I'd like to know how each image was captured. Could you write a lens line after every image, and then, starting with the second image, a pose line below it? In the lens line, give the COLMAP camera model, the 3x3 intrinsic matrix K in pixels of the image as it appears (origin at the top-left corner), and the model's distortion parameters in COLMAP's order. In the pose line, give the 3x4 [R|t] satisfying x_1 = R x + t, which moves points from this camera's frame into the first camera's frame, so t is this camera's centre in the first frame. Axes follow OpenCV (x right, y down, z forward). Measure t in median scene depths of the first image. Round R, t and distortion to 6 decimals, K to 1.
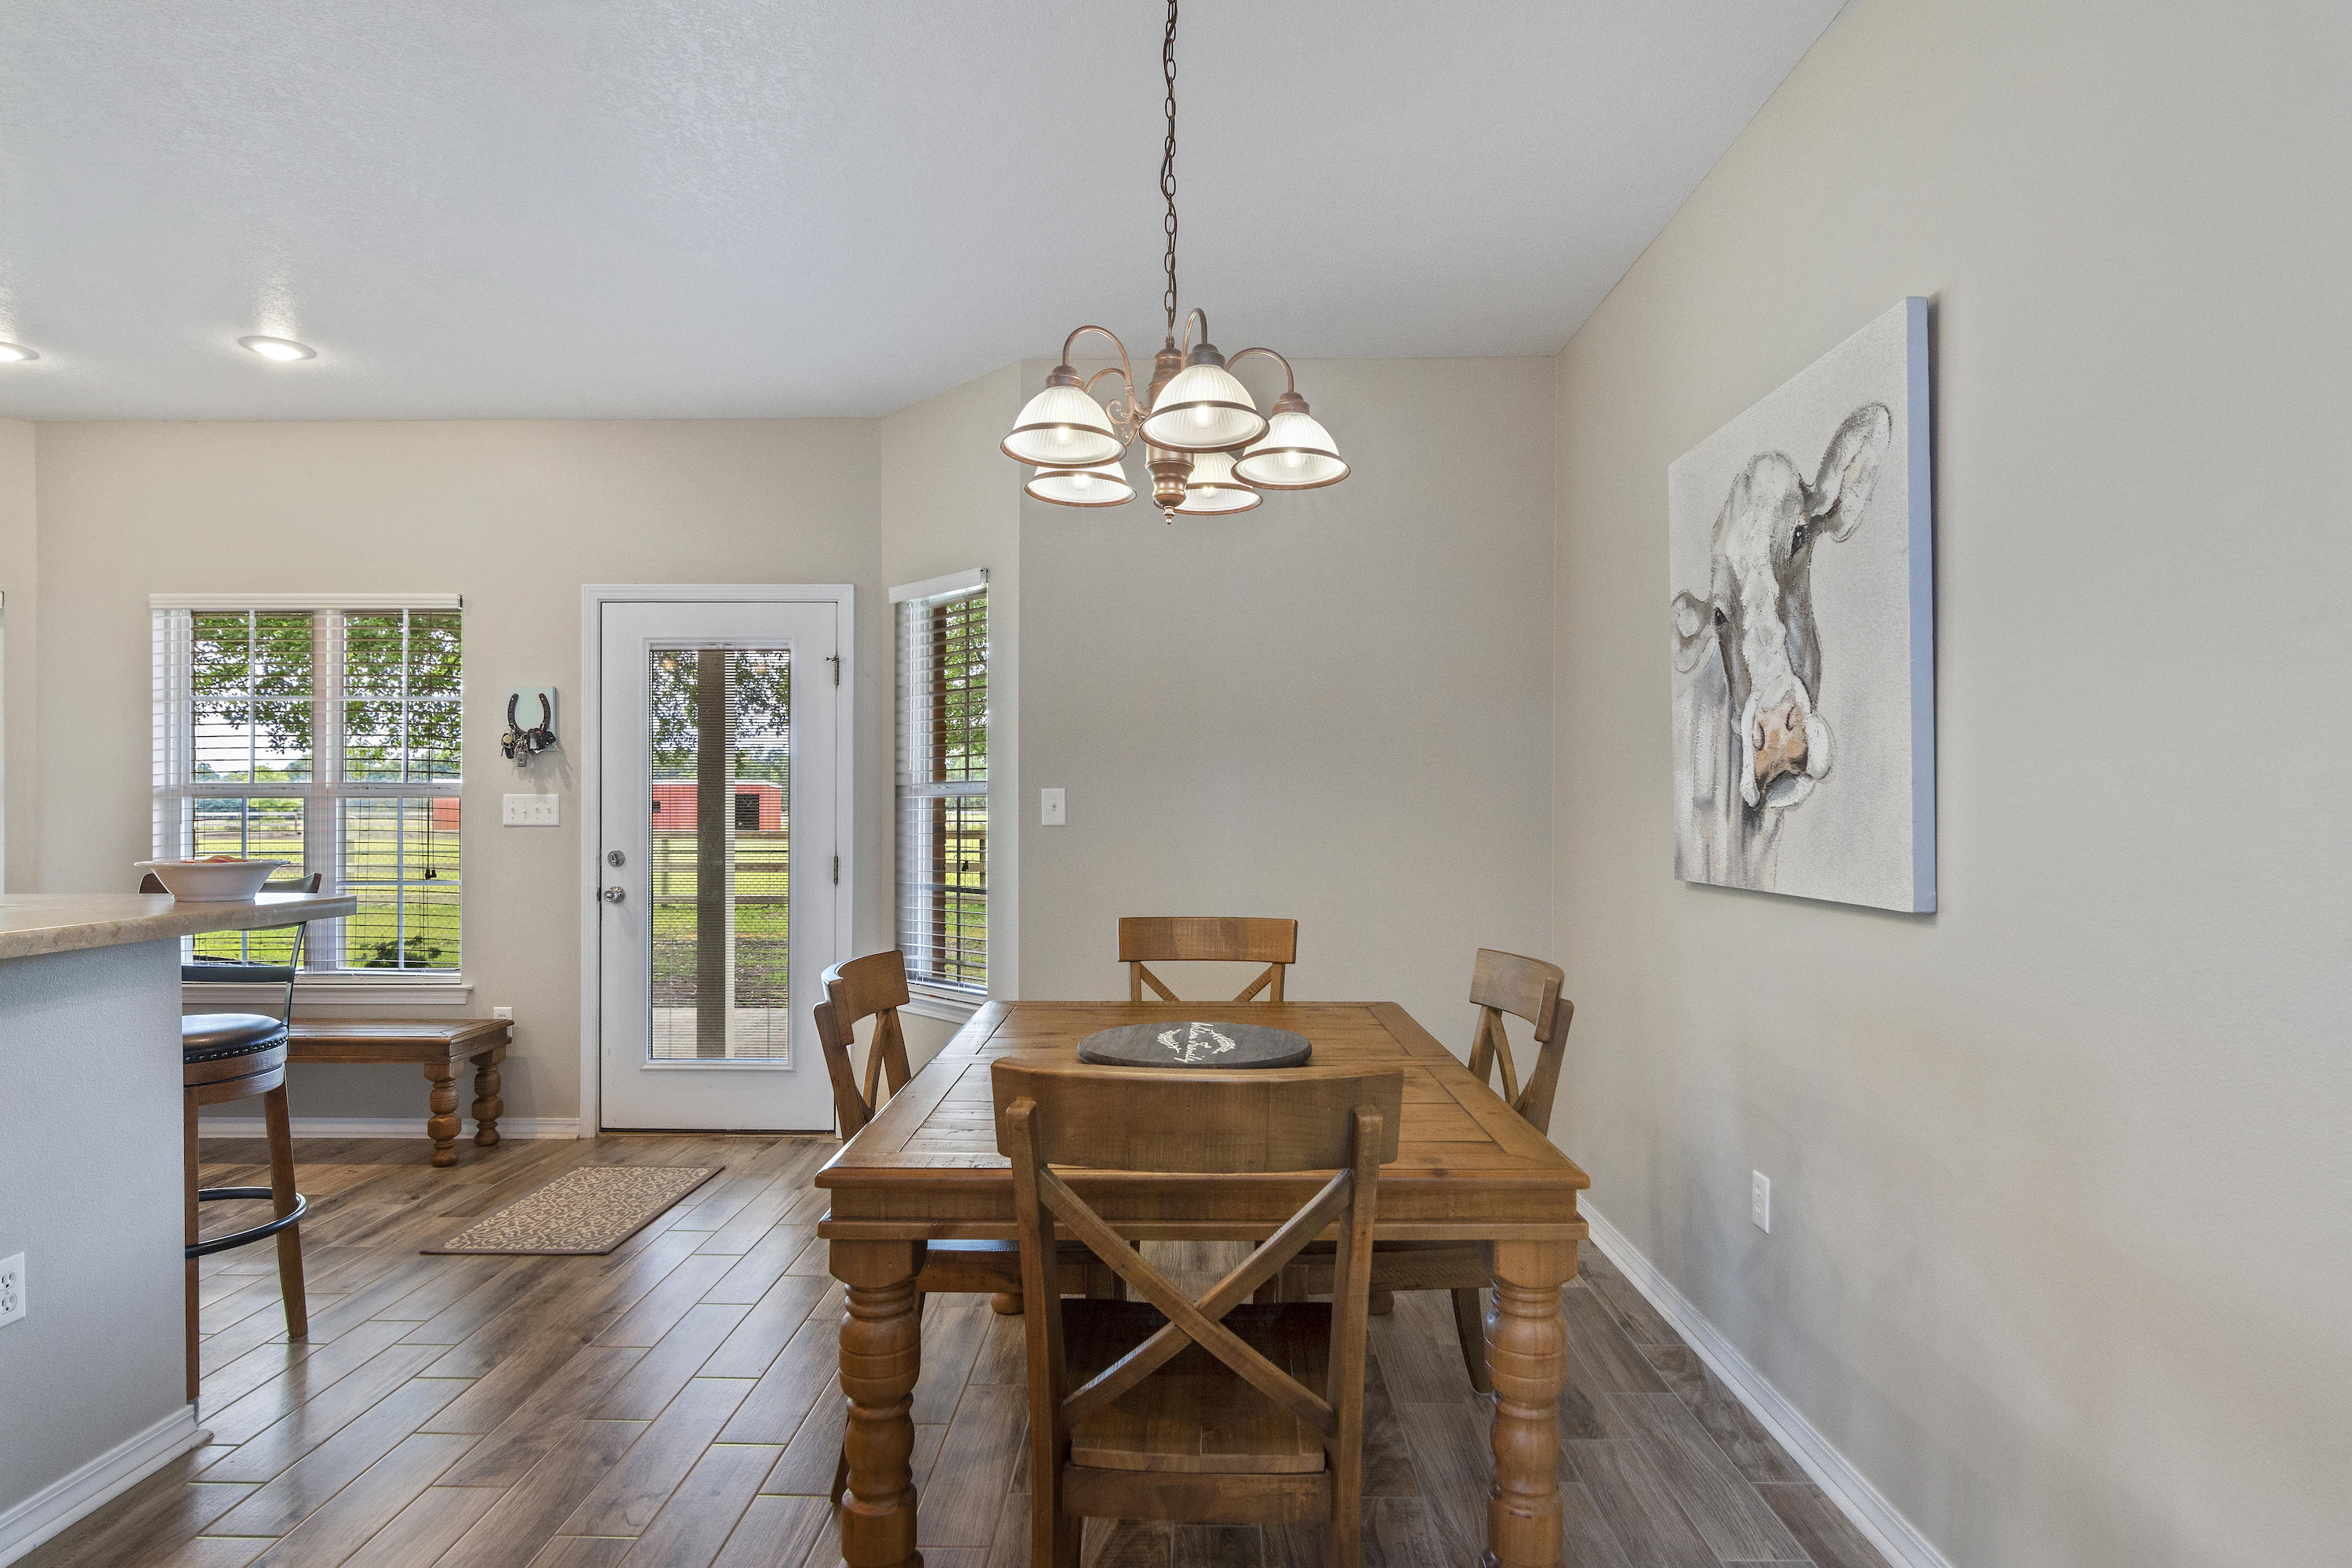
lens RADIAL K [[1268.6, 0, 1170.8], [0, 1268.6, 810.9], [0, 0, 1]] dist [0.001302, 0.000543]
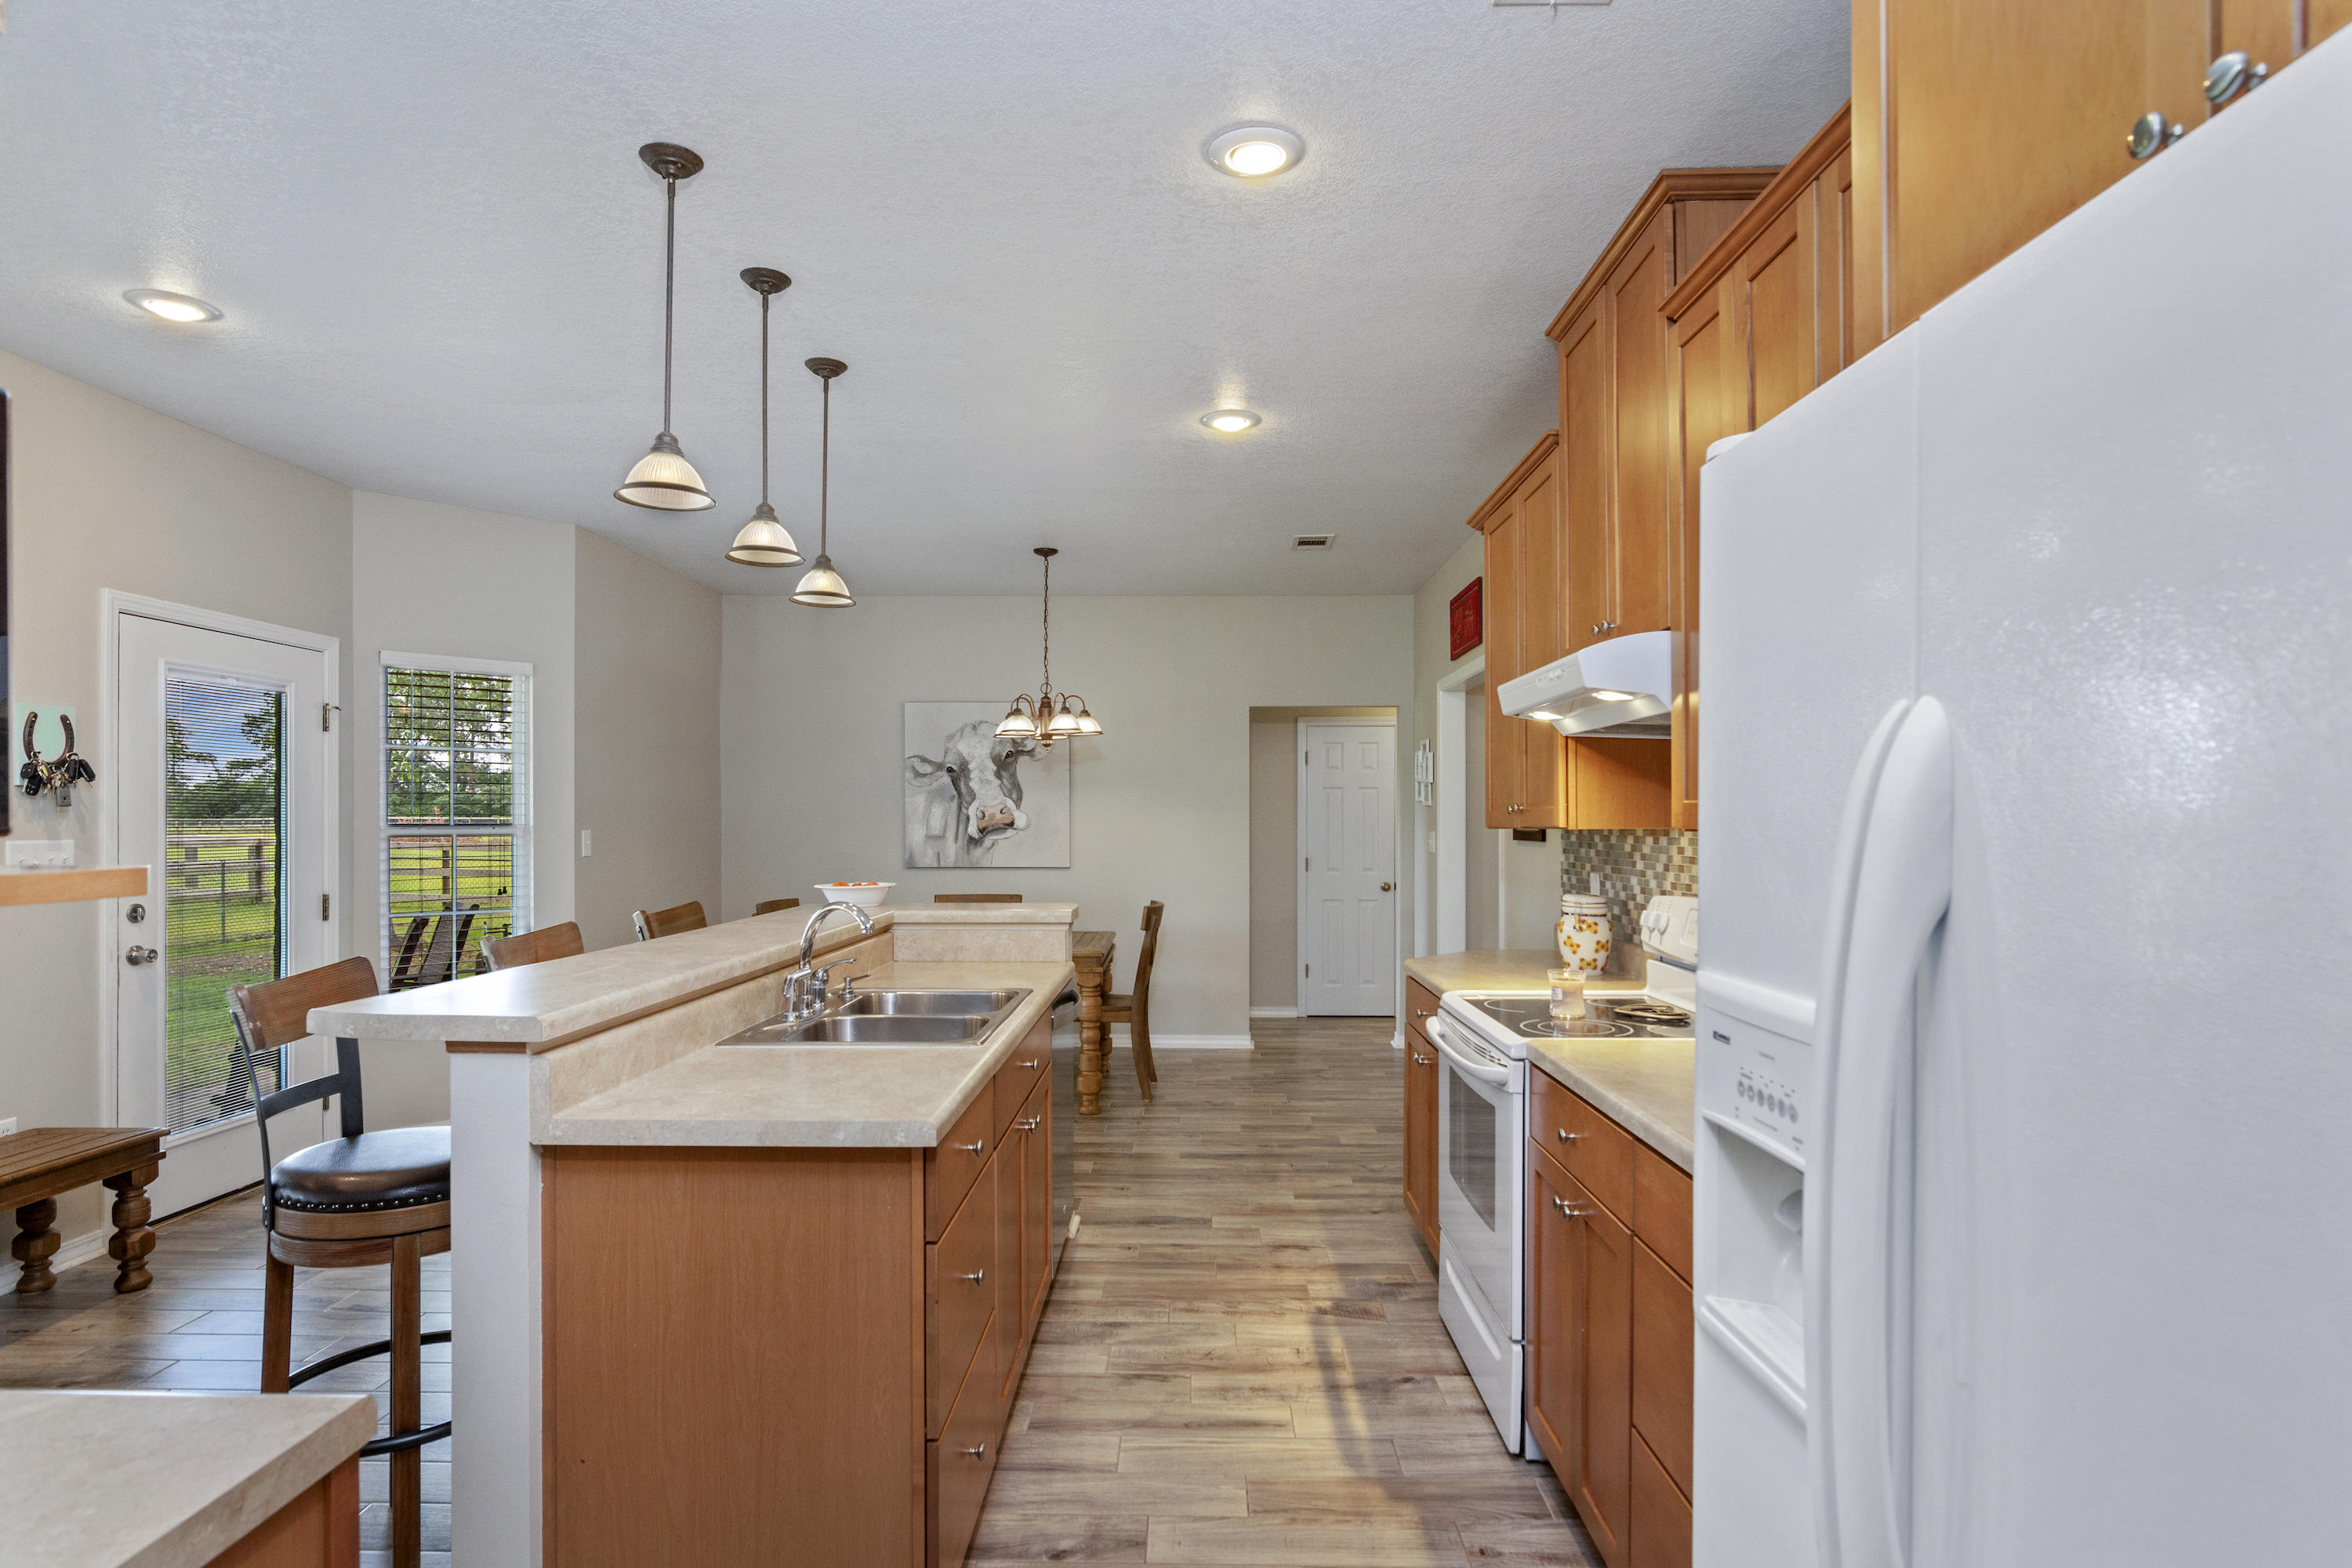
lens RADIAL K [[1183.0, 0, 1180.3], [0, 1183.0, 823.4], [0, 0, 1]] dist [0.000188, -0.000015]
pose [[-0.009226, -0.001991, 0.999955, -1.248347], [0.003083, 0.999993, 0.002019, -0.023033], [-0.999953, 0.003101, -0.009220, 0.304019]]
